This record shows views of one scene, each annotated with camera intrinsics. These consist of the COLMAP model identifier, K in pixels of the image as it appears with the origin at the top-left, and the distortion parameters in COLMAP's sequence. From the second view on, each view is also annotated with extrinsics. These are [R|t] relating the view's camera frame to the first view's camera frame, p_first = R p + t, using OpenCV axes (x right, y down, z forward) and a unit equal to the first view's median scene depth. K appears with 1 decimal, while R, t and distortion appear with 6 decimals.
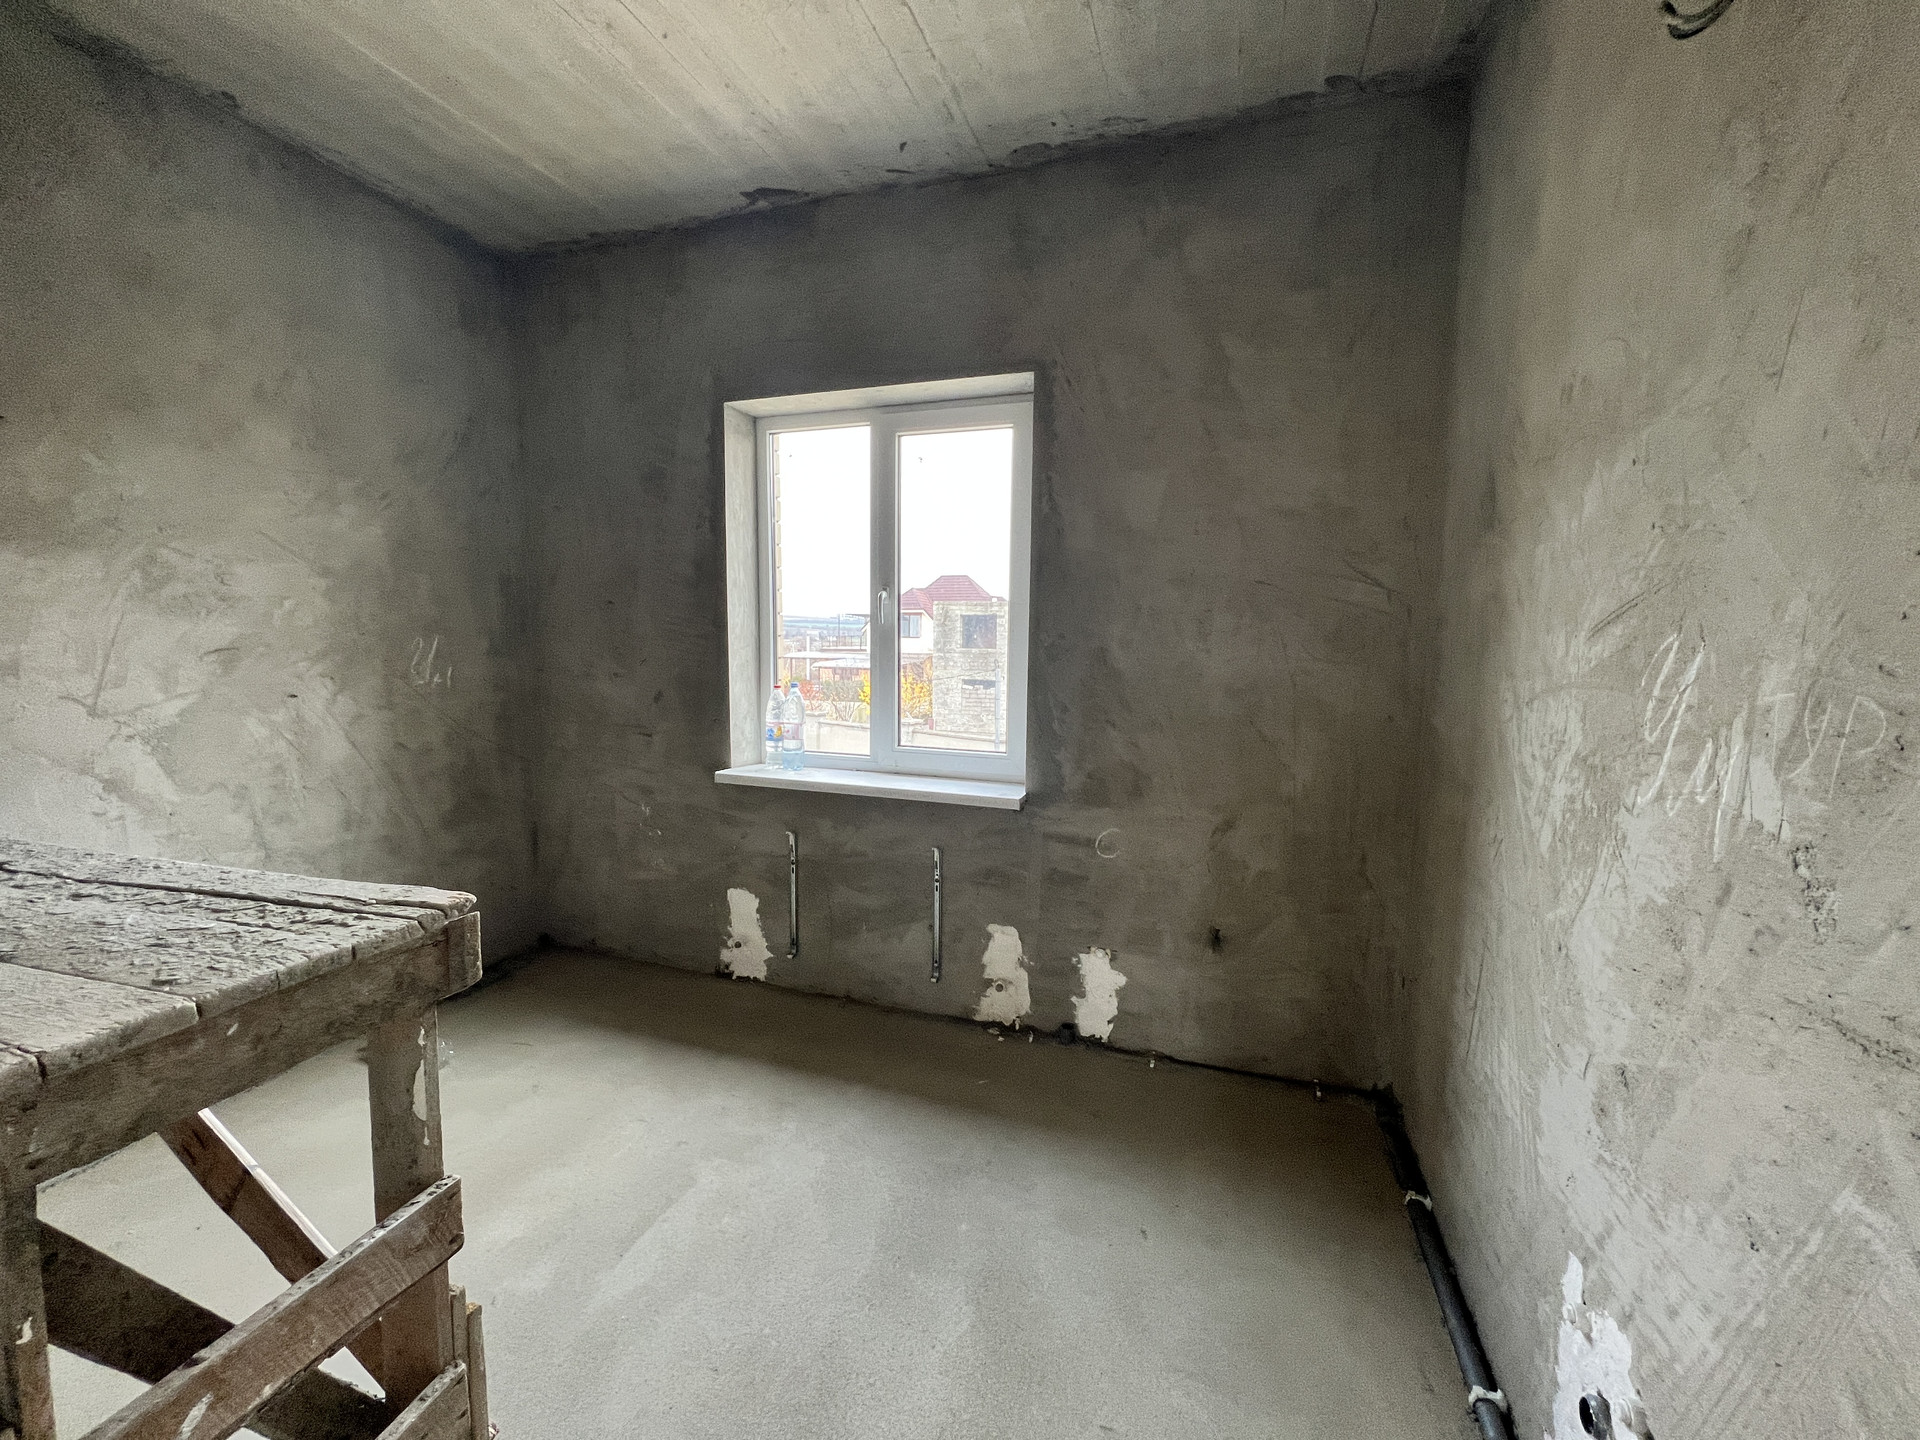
lens RADIAL K [[762.8, 0, 957.3], [0, 762.8, 716.8], [0, 0, 1]] dist [-0.005242, 0.000551]
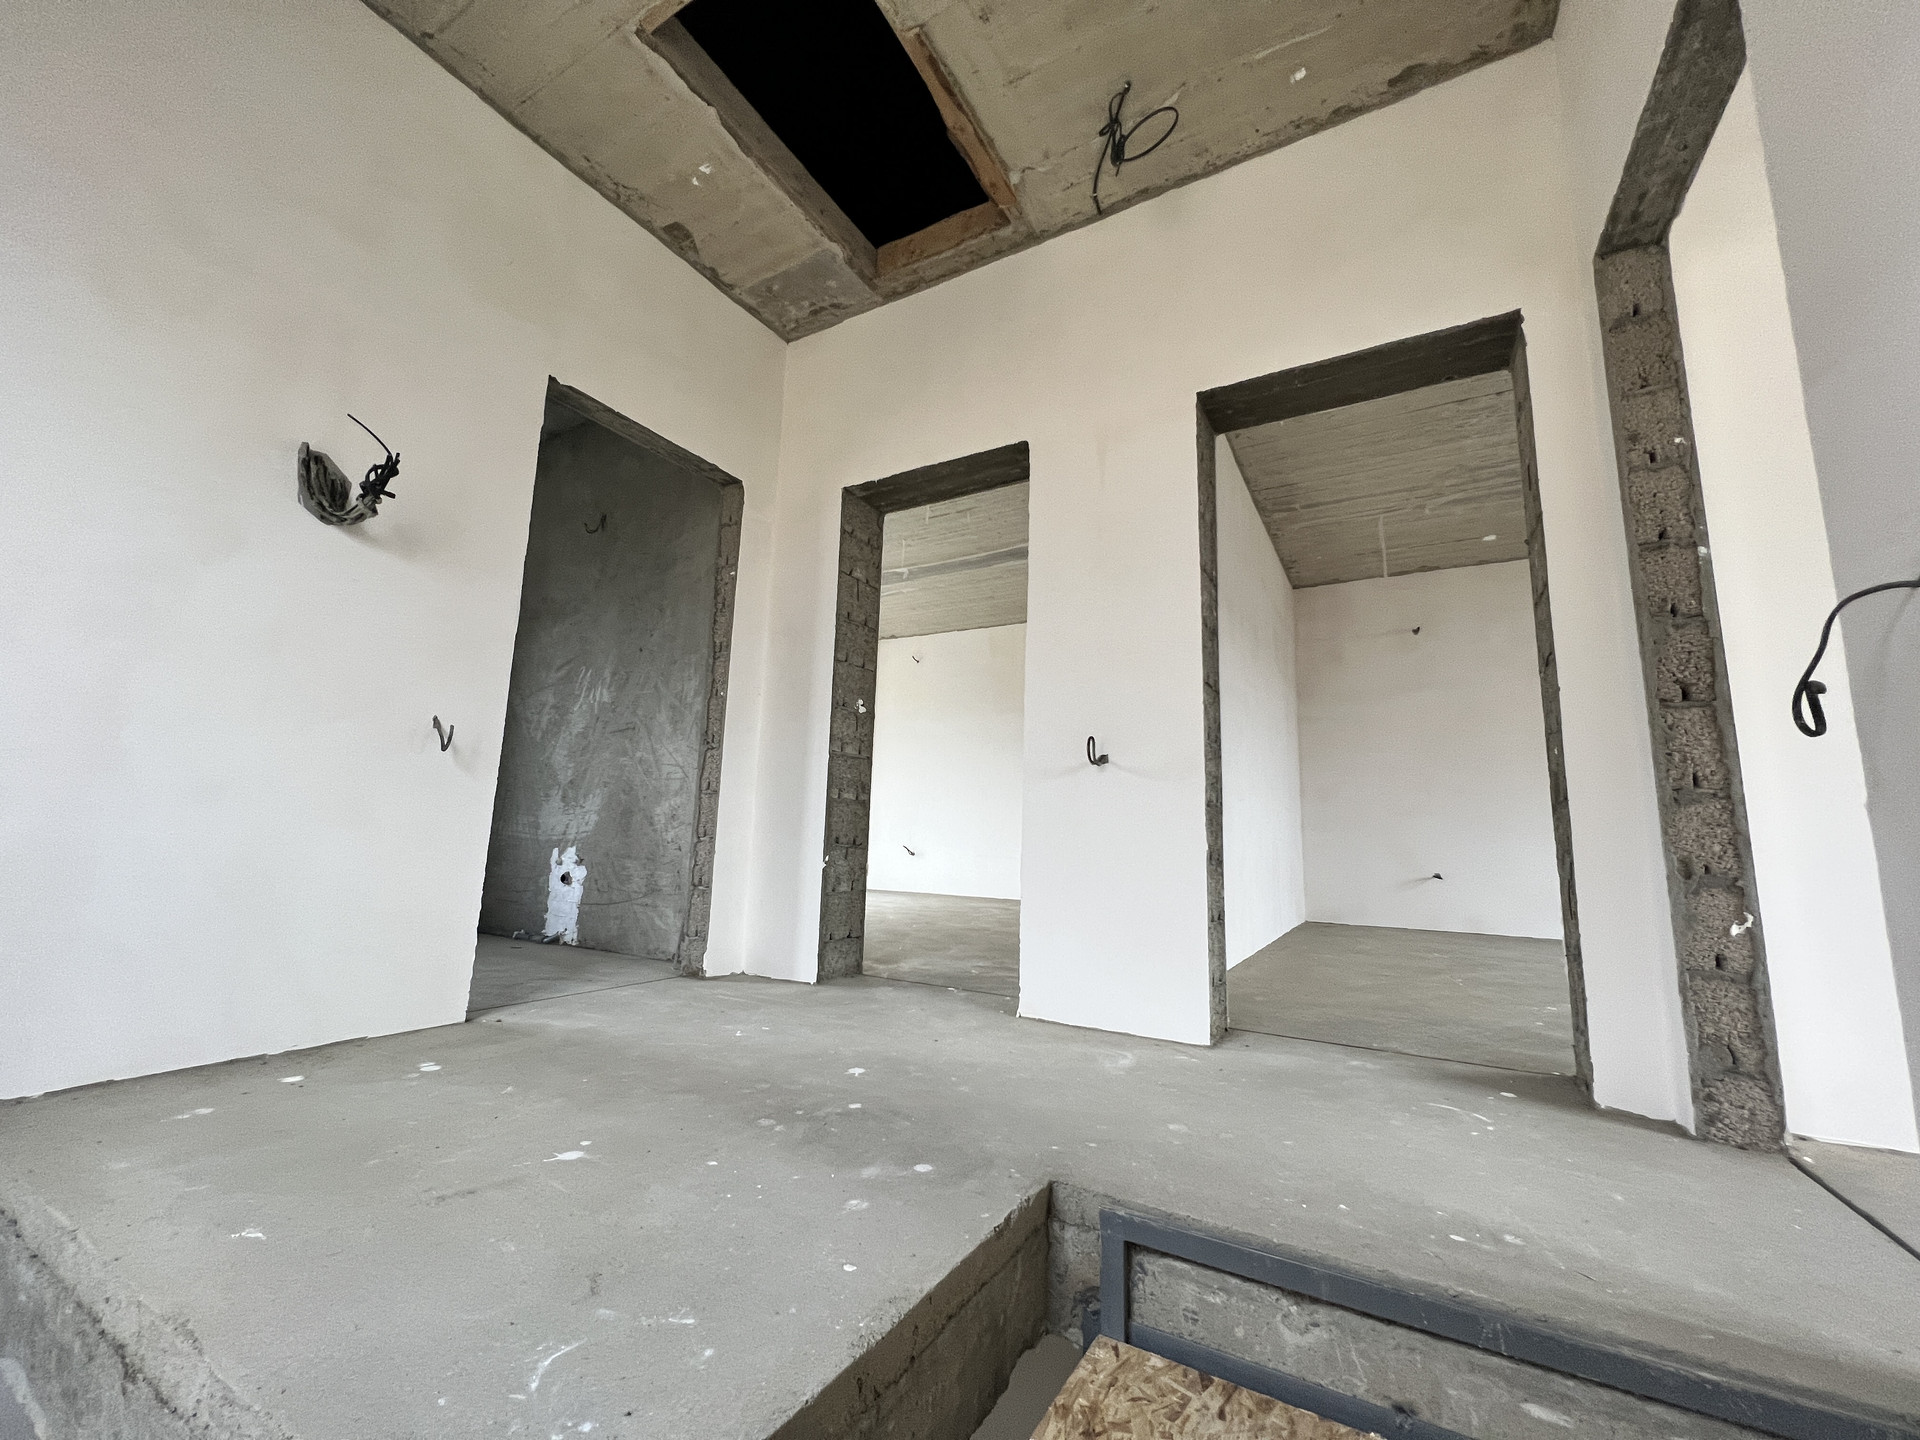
lens RADIAL K [[762.8, 0, 957.3], [0, 762.8, 716.8], [0, 0, 1]] dist [-0.005242, 0.000551]
pose [[0.194999, 0.146331, 0.969826, -1.029084], [0.079167, 0.983233, -0.164272, 0.392316], [-0.977603, 0.108811, 0.180145, -0.661567]]
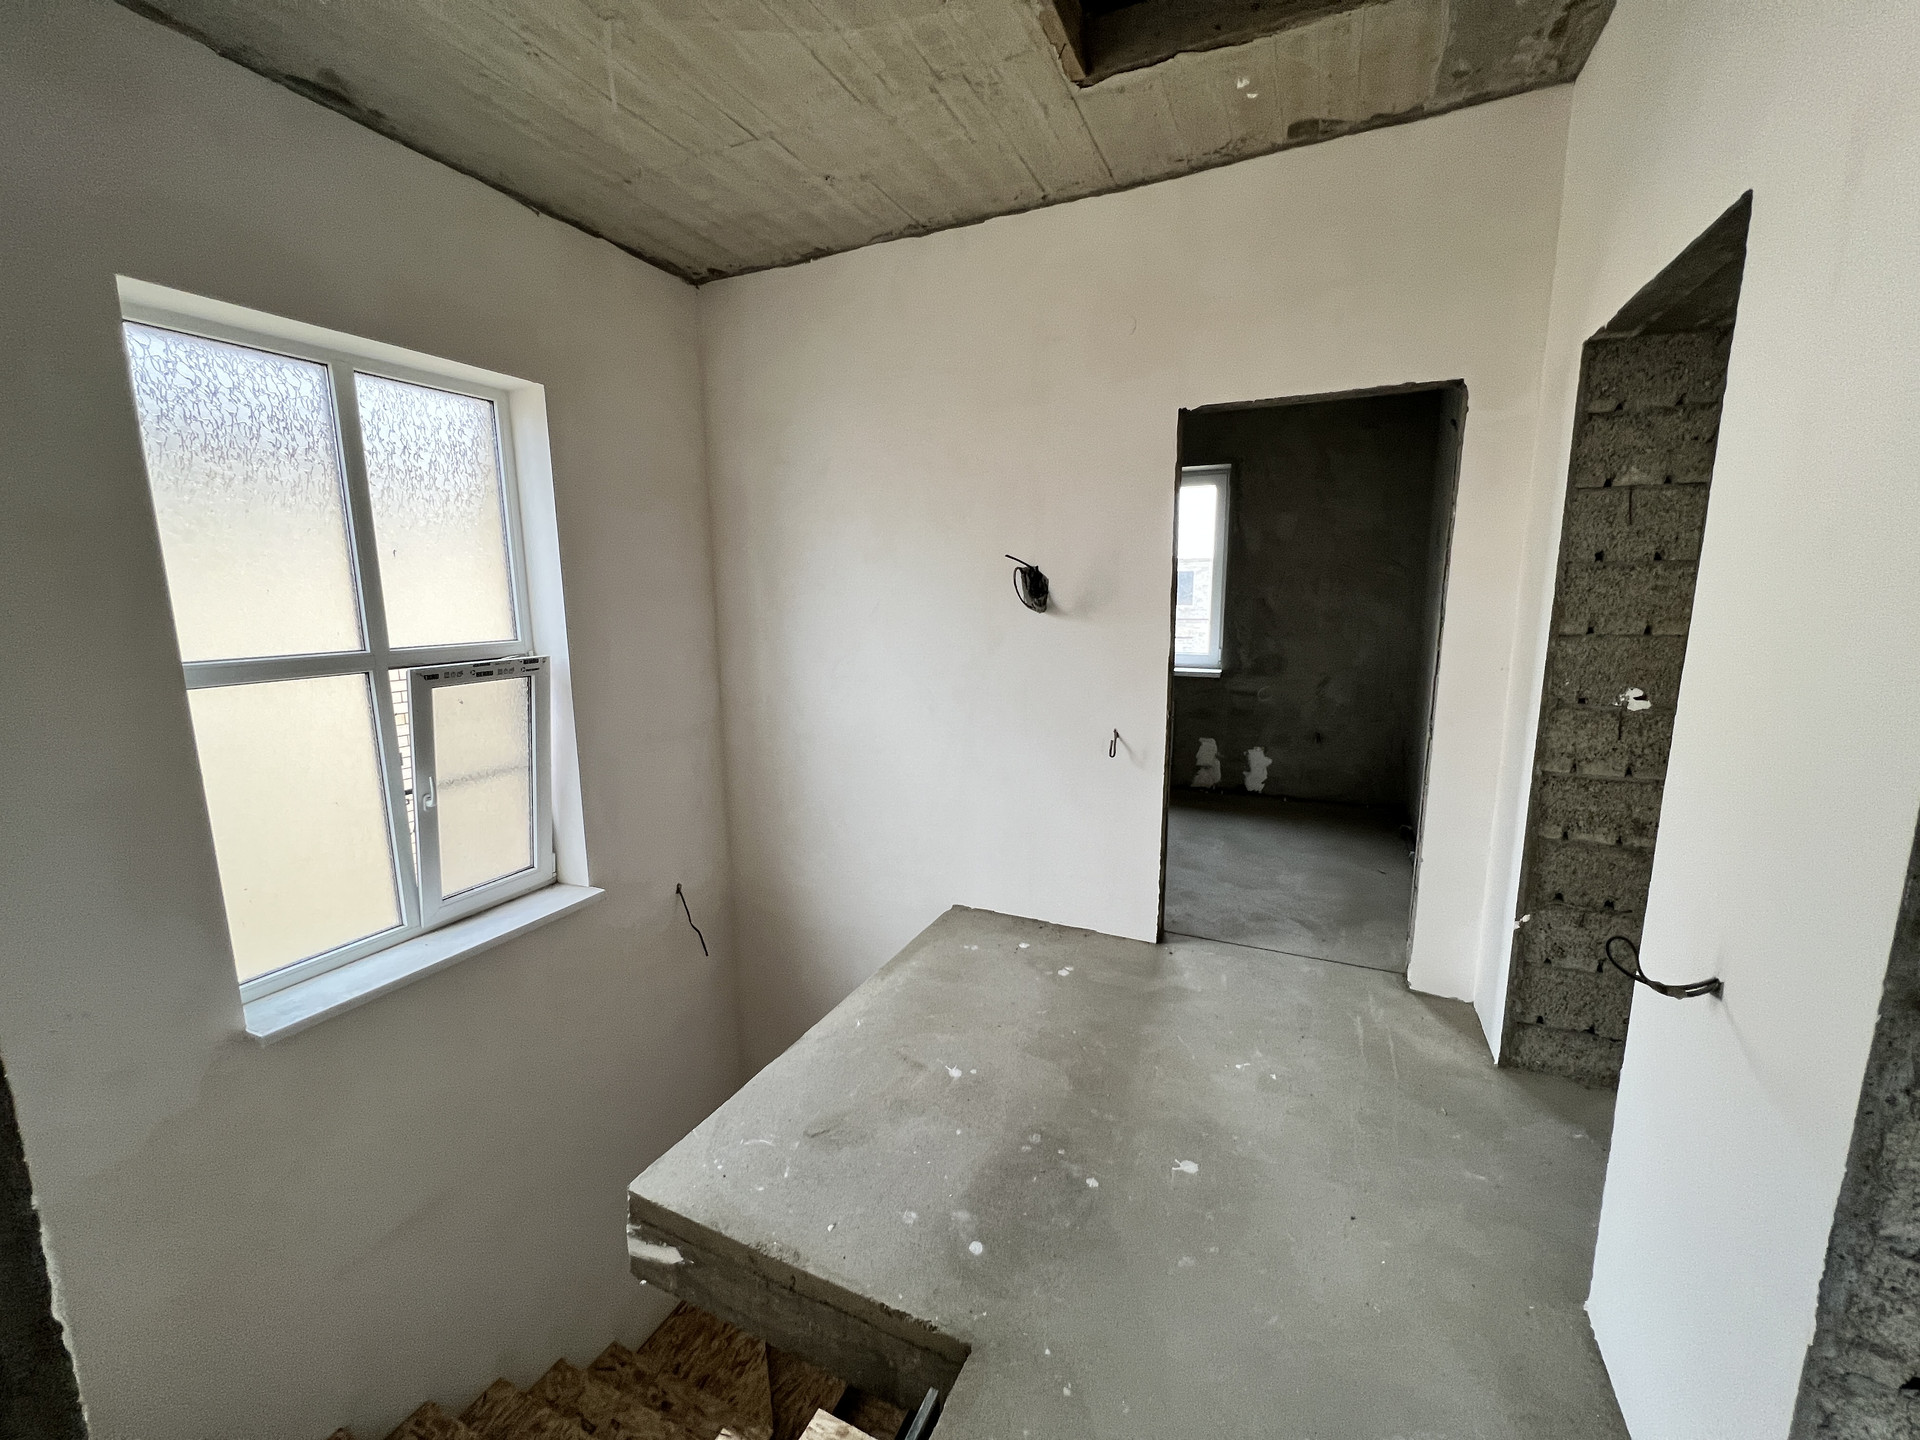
lens RADIAL K [[762.8, 0, 957.3], [0, 762.8, 716.8], [0, 0, 1]] dist [-0.005242, 0.000551]
pose [[0.993993, -0.003353, -0.109393, -0.407021], [0.009561, 0.998370, 0.056271, 0.106757], [0.109026, -0.056979, 0.992405, -1.151357]]
